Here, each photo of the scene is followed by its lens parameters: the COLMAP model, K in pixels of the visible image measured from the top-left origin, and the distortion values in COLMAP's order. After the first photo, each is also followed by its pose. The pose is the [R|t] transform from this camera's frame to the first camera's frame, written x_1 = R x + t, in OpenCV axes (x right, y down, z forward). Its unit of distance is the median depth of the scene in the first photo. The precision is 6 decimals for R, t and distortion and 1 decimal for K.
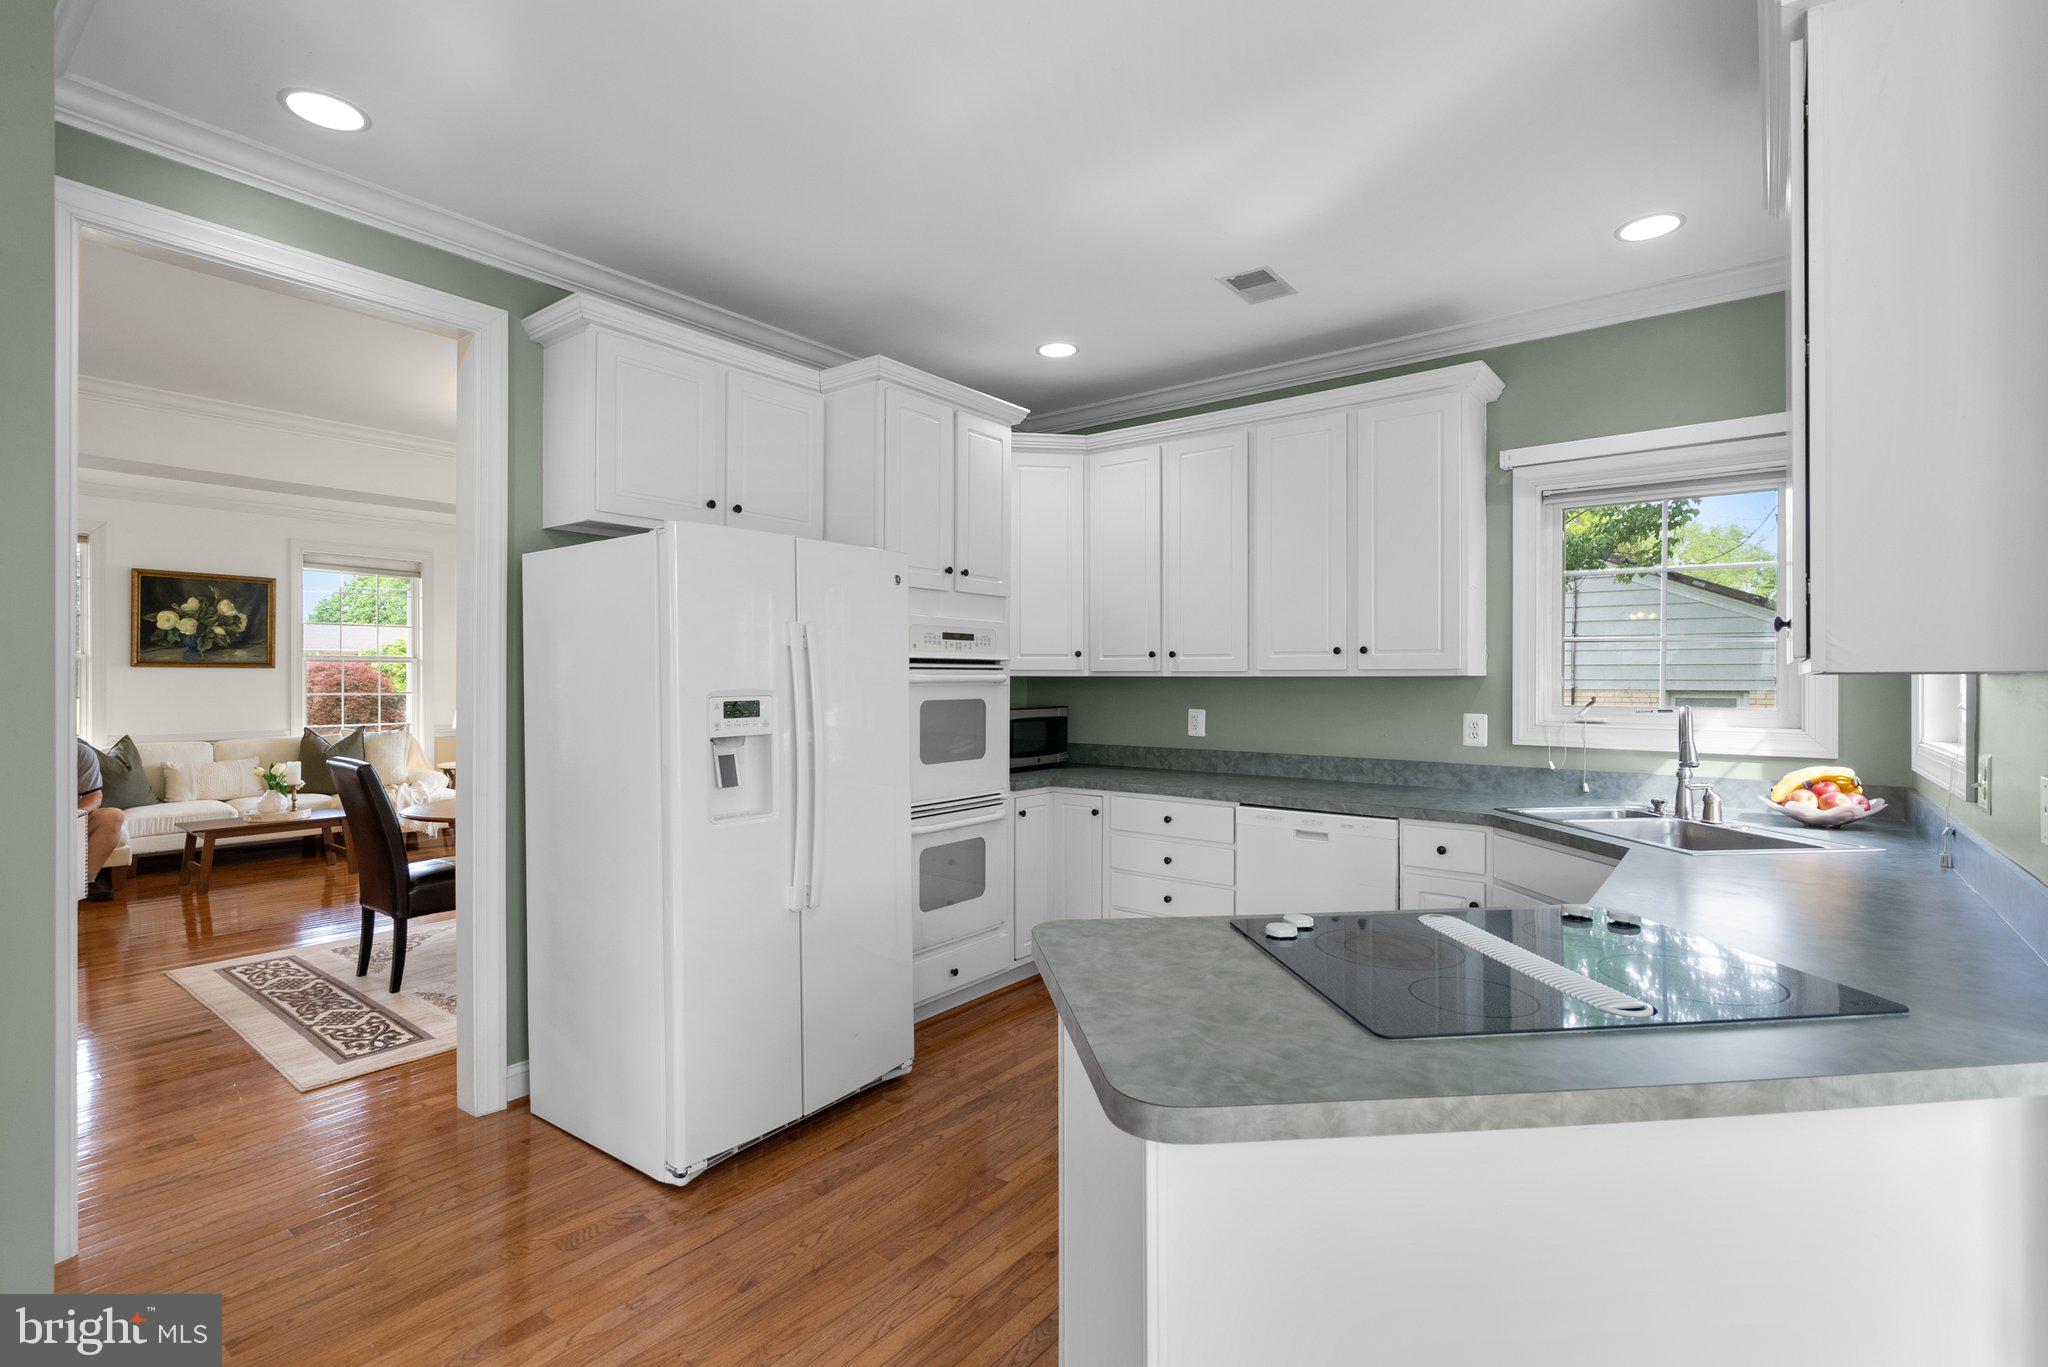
lens RADIAL K [[945.3, 0, 1051.9], [0, 945.3, 679.3], [0, 0, 1]] dist [-0.015757, 0.004482]
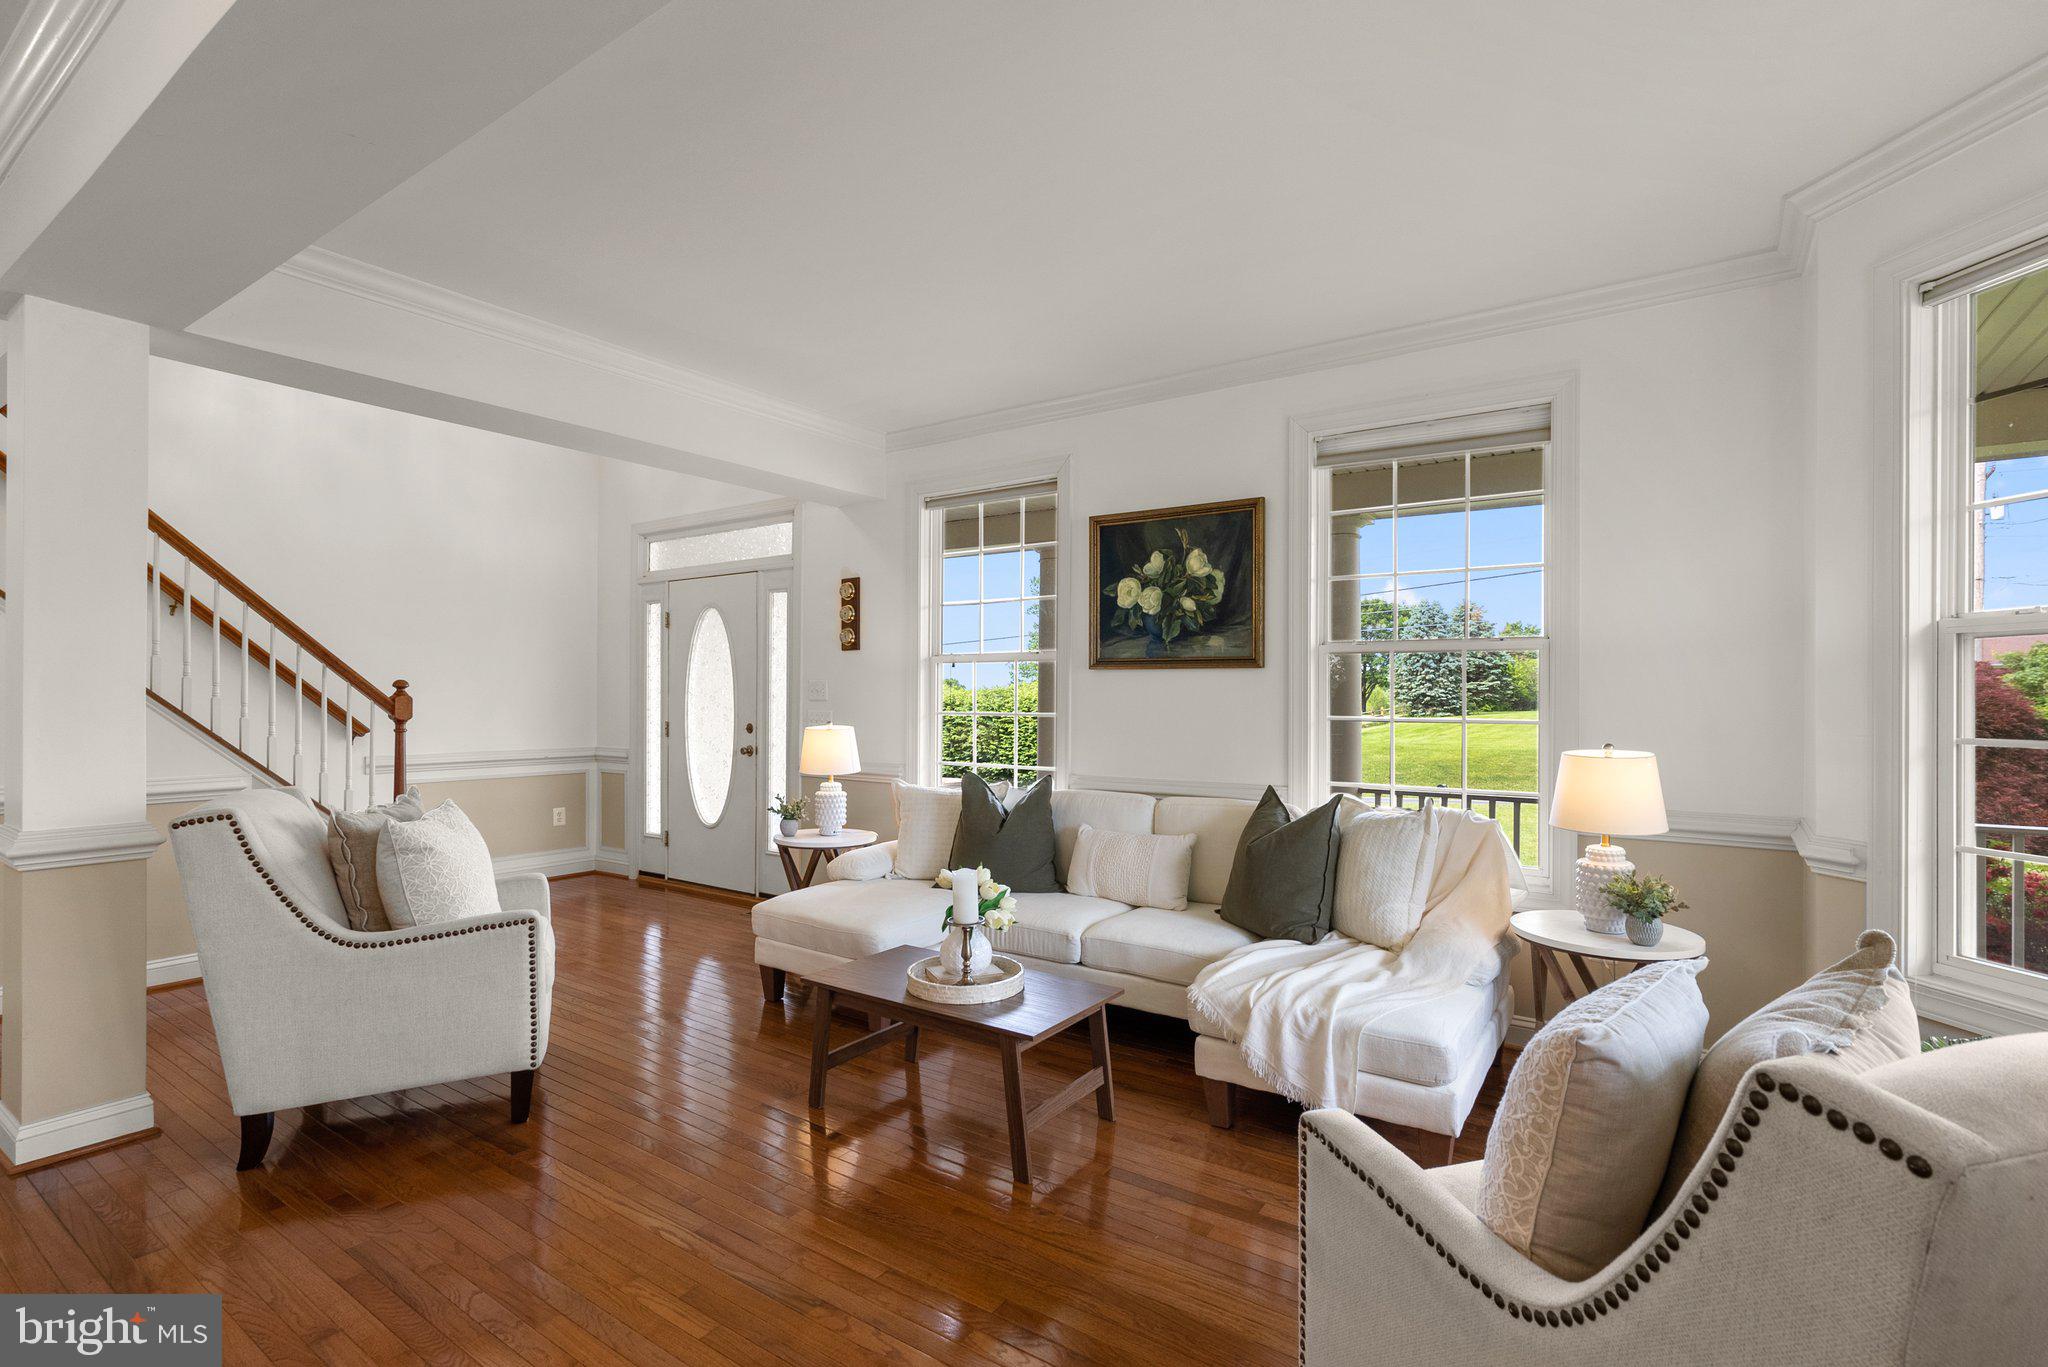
lens RADIAL K [[945.3, 0, 971.3], [0, 945.3, 687.6], [0, 0, 1]] dist [-0.015757, 0.004482]
pose [[0.040773, -0.000610, -0.999168, -0.603319], [-0.000827, 0.999999, -0.000644, -0.000225], [0.999168, 0.000852, 0.040773, 1.612116]]
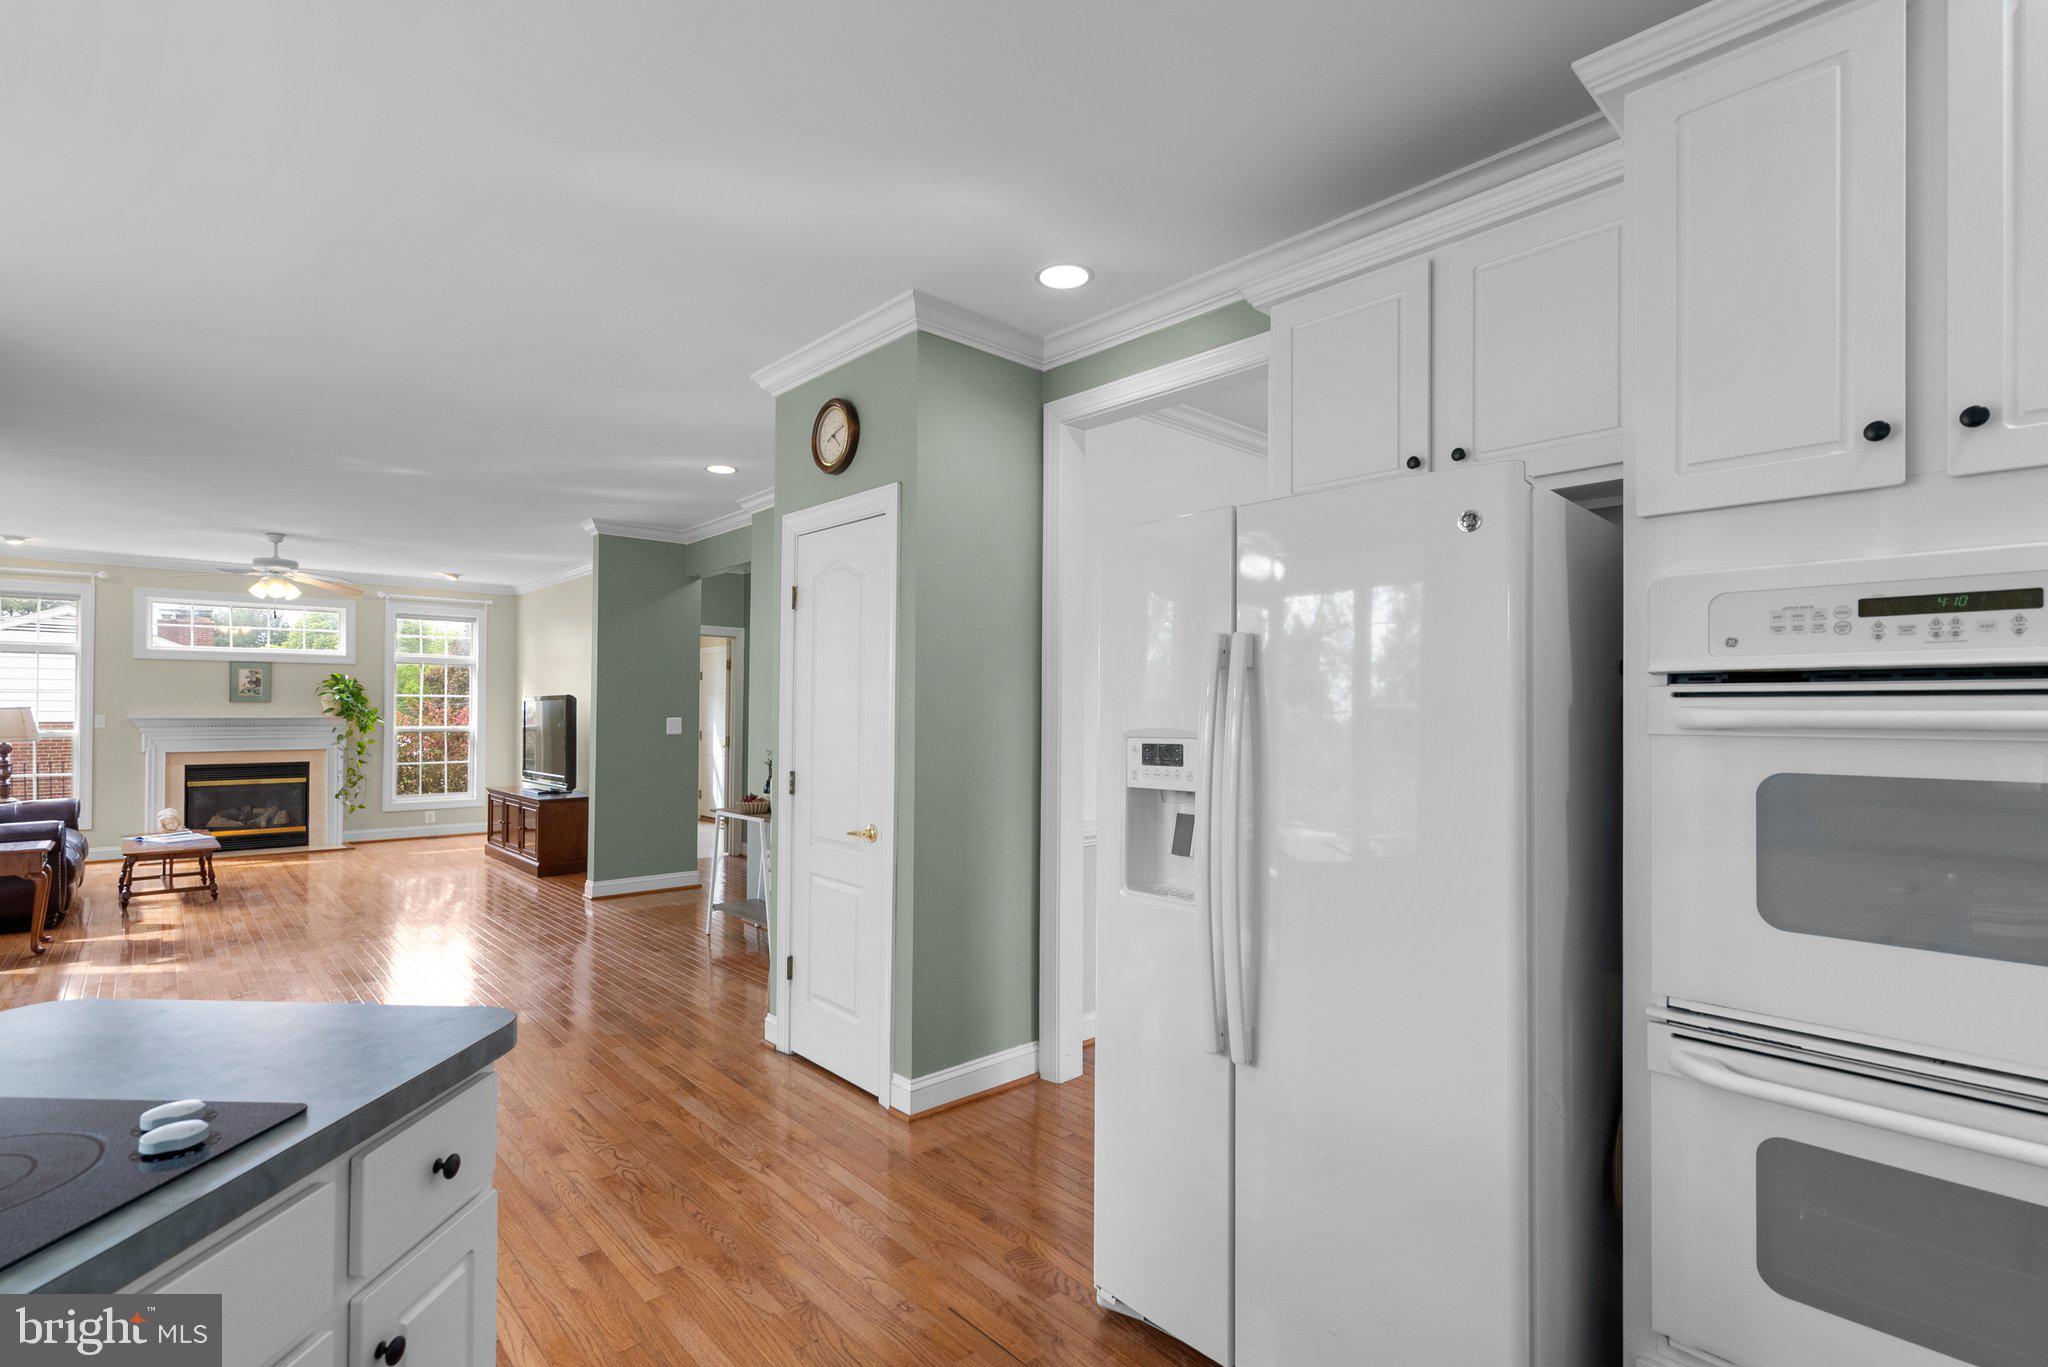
lens RADIAL K [[945.3, 0, 1015.8], [0, 945.3, 707.9], [0, 0, 1]] dist [-0.015757, 0.004482]
pose [[-0.179122, -0.008138, -0.983793, 0.302731], [-0.007692, 0.999947, -0.006871, -0.000093], [0.983797, 0.006337, -0.179176, 0.686619]]
